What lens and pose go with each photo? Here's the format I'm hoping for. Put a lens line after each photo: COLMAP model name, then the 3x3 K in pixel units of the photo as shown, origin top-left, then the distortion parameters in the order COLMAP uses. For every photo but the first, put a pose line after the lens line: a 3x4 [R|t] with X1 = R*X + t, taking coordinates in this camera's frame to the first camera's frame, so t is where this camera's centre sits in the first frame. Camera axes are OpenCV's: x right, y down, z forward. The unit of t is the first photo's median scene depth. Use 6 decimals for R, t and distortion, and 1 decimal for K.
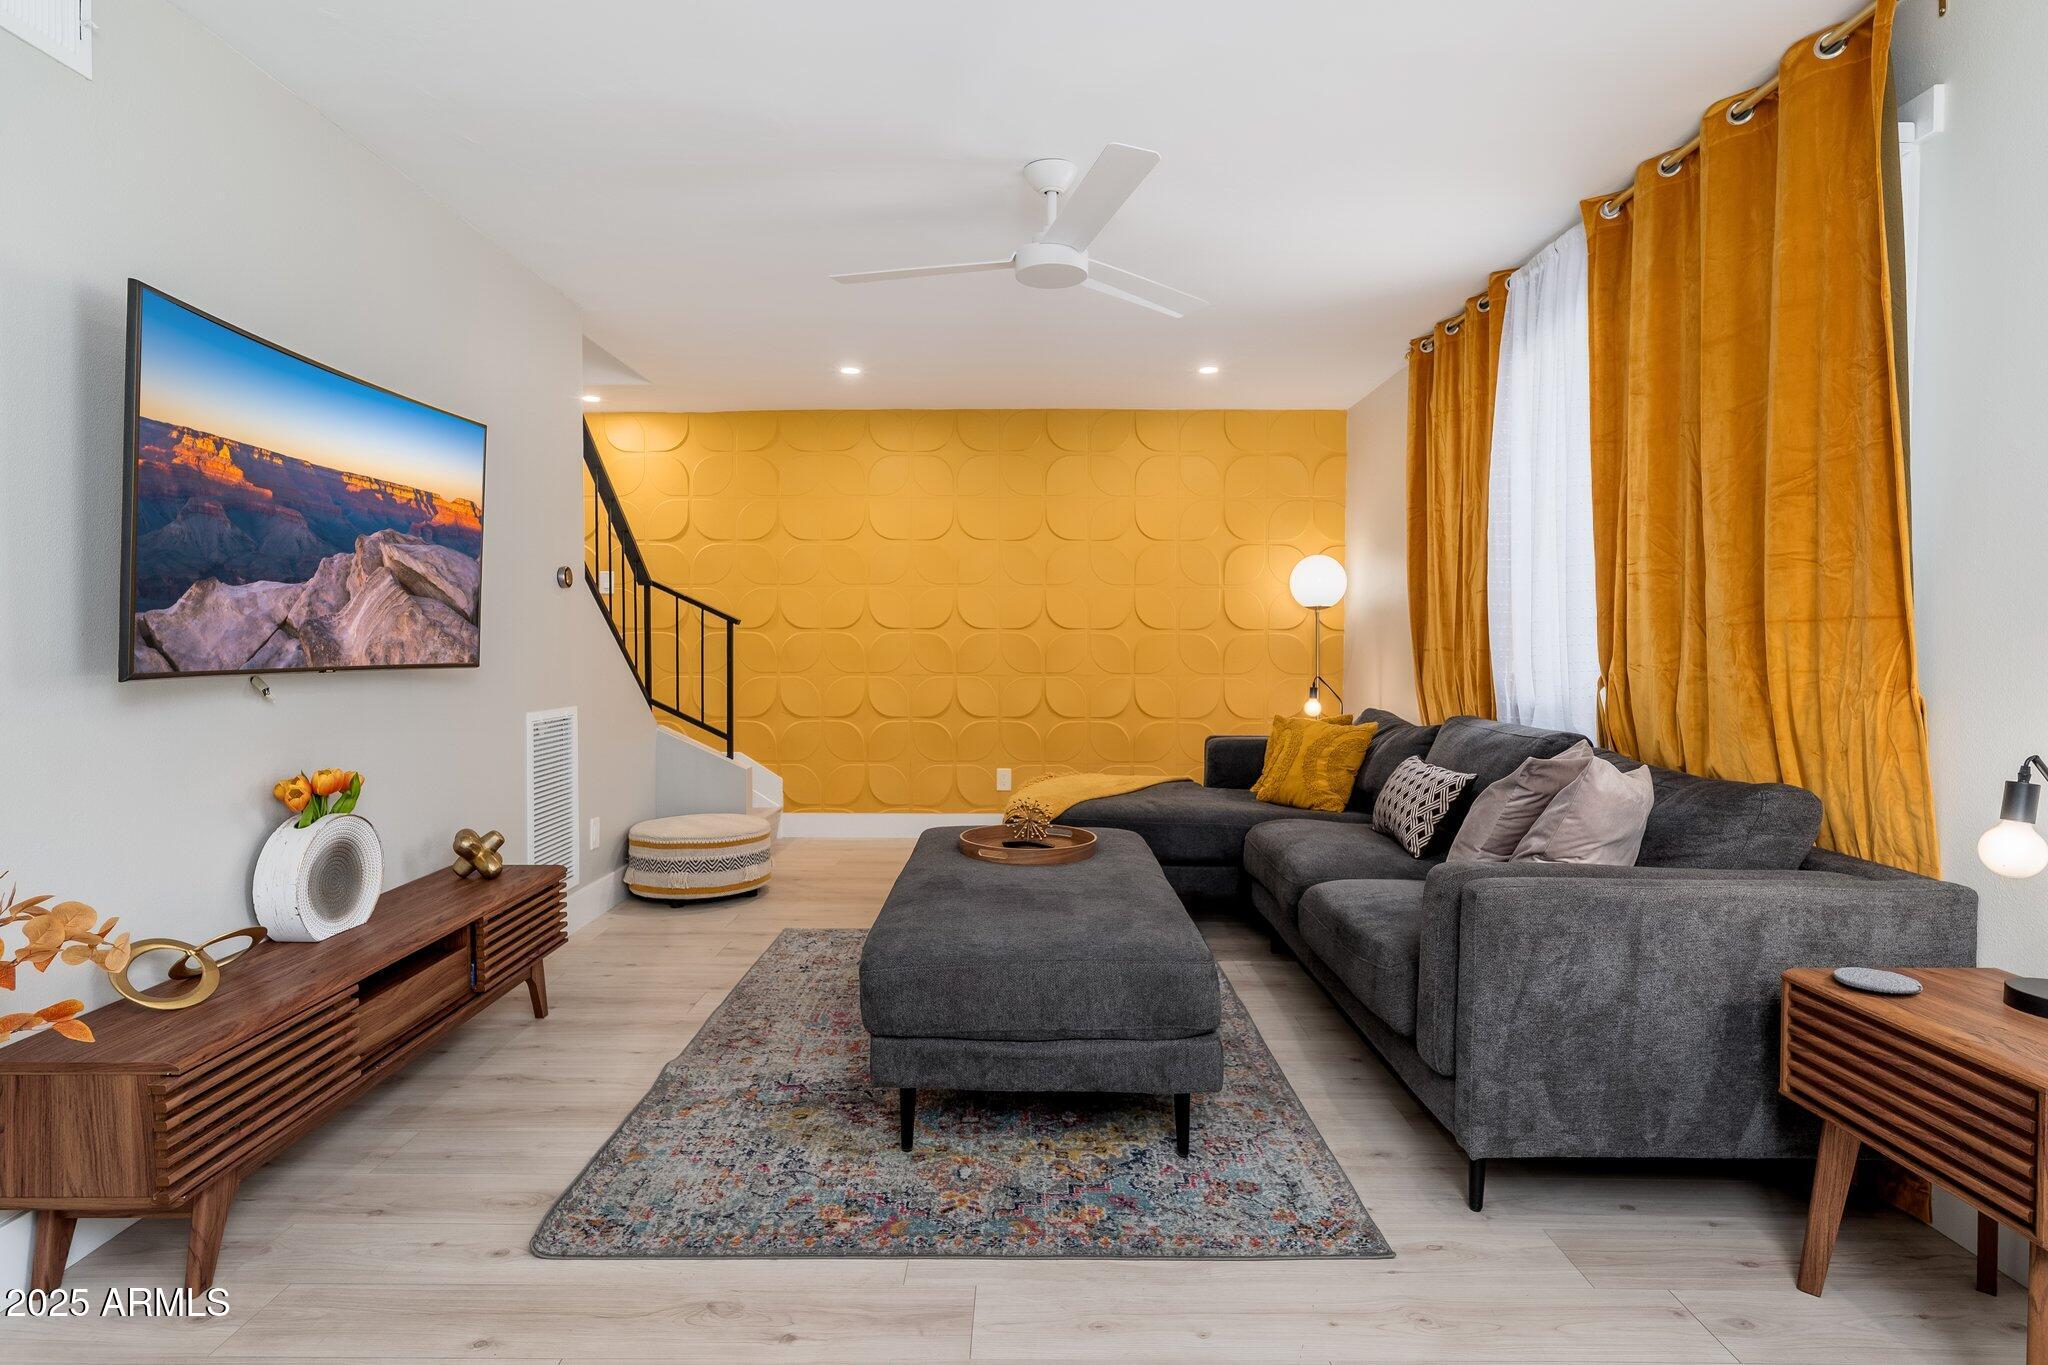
lens RADIAL K [[1042.6, 0, 1032.6], [0, 1042.6, 666.8], [0, 0, 1]] dist [0.015018, -0.017662]
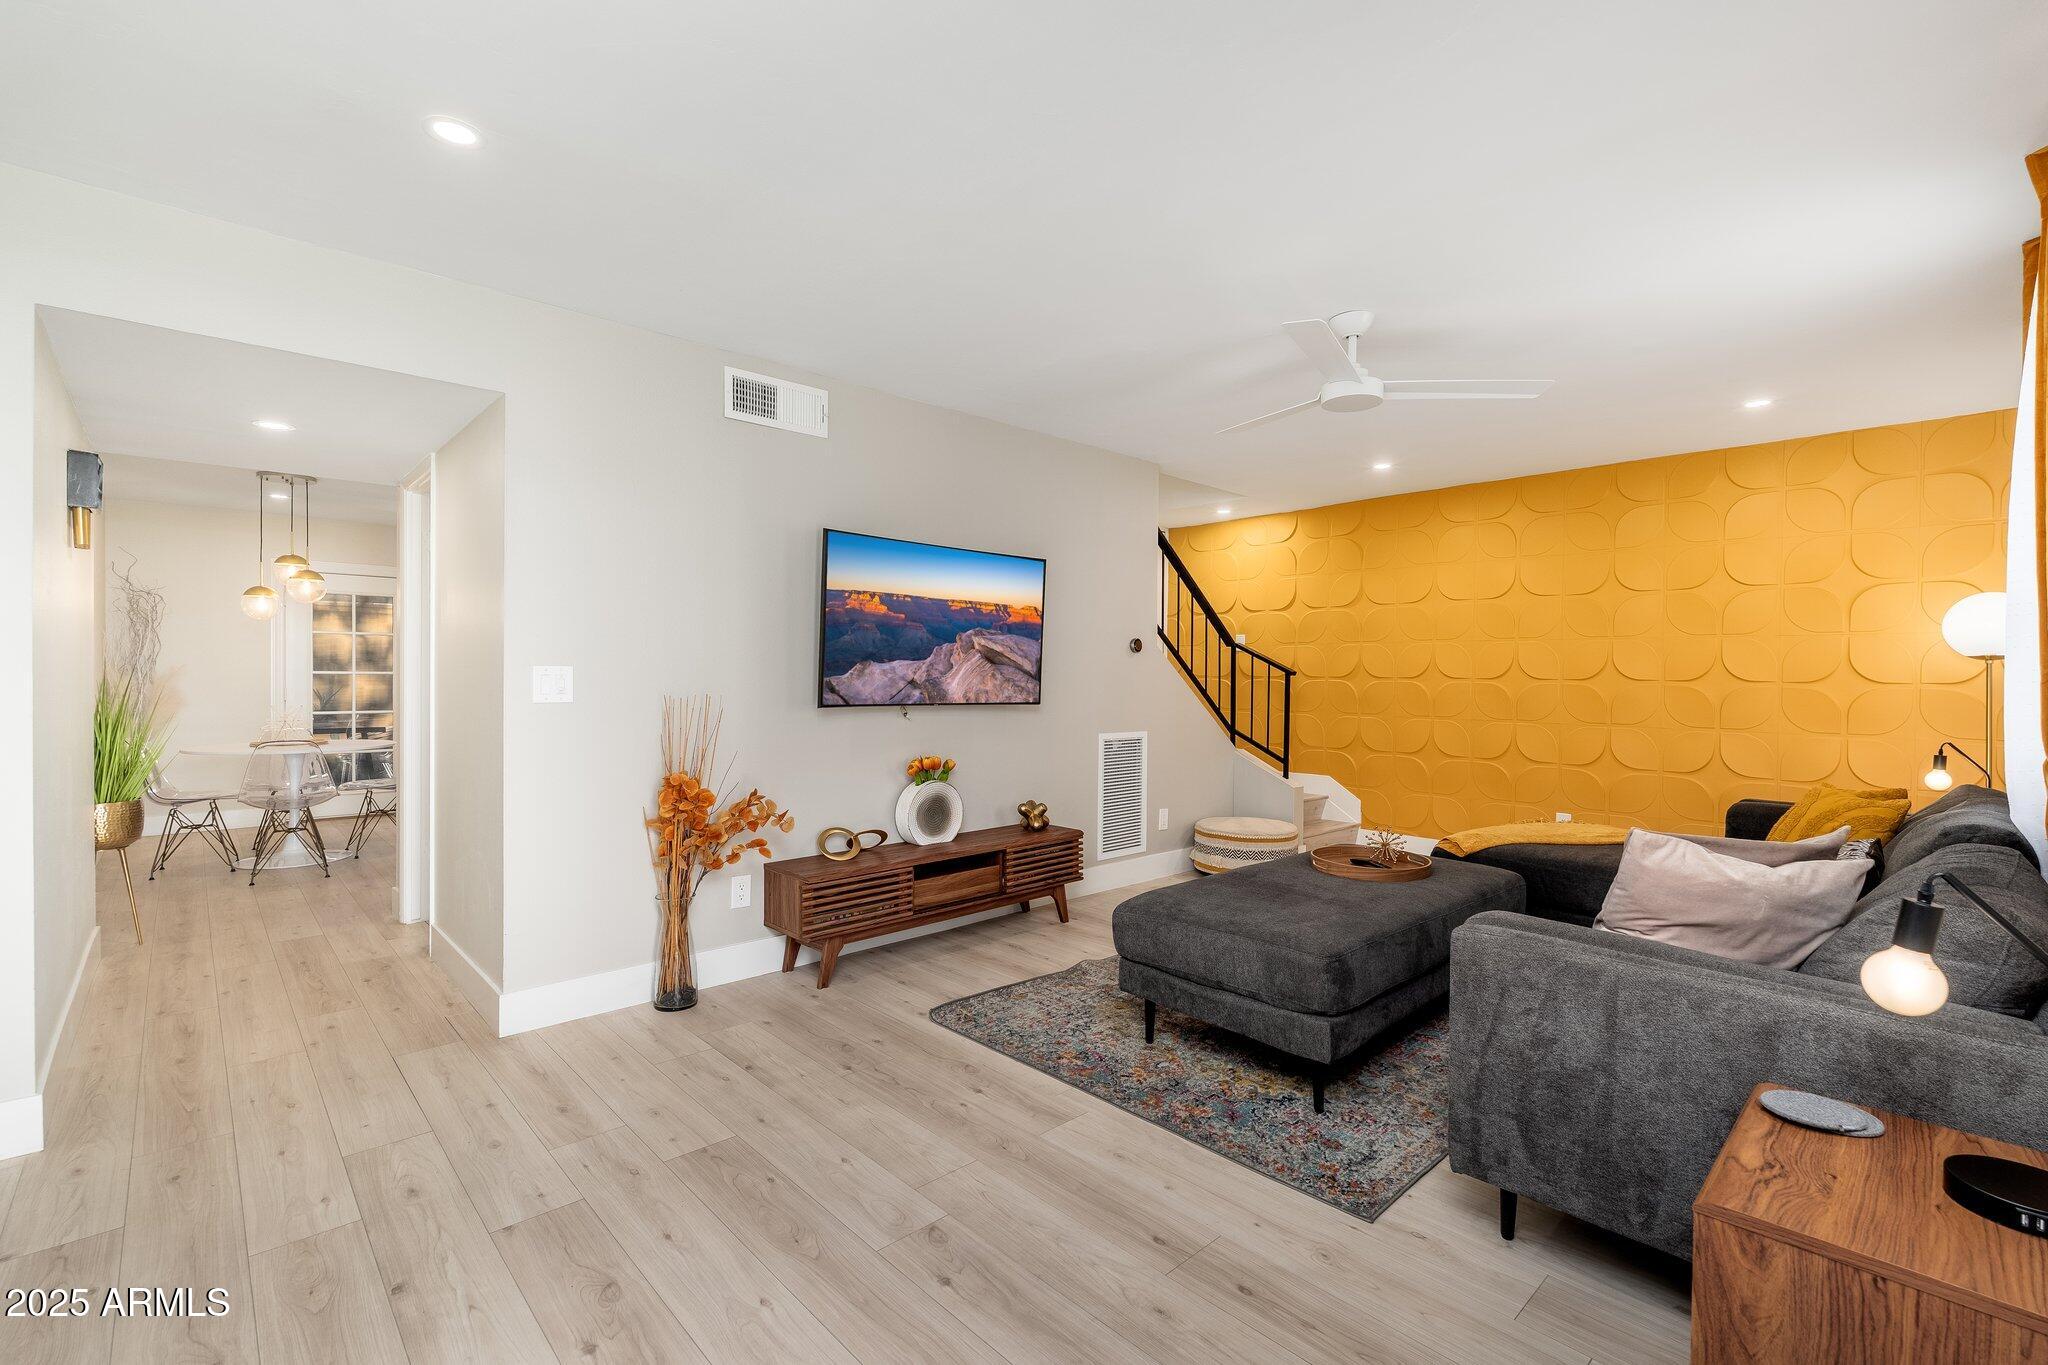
lens RADIAL K [[886.9, 0, 1033.4], [0, 886.9, 684.3], [0, 0, 1]] dist [0.002596, 0.000332]
pose [[0.696894, 0.010318, -0.717100, 0.636321], [-0.024623, 0.999651, -0.009546, -0.025298], [0.716751, 0.024310, 0.696905, 0.000140]]
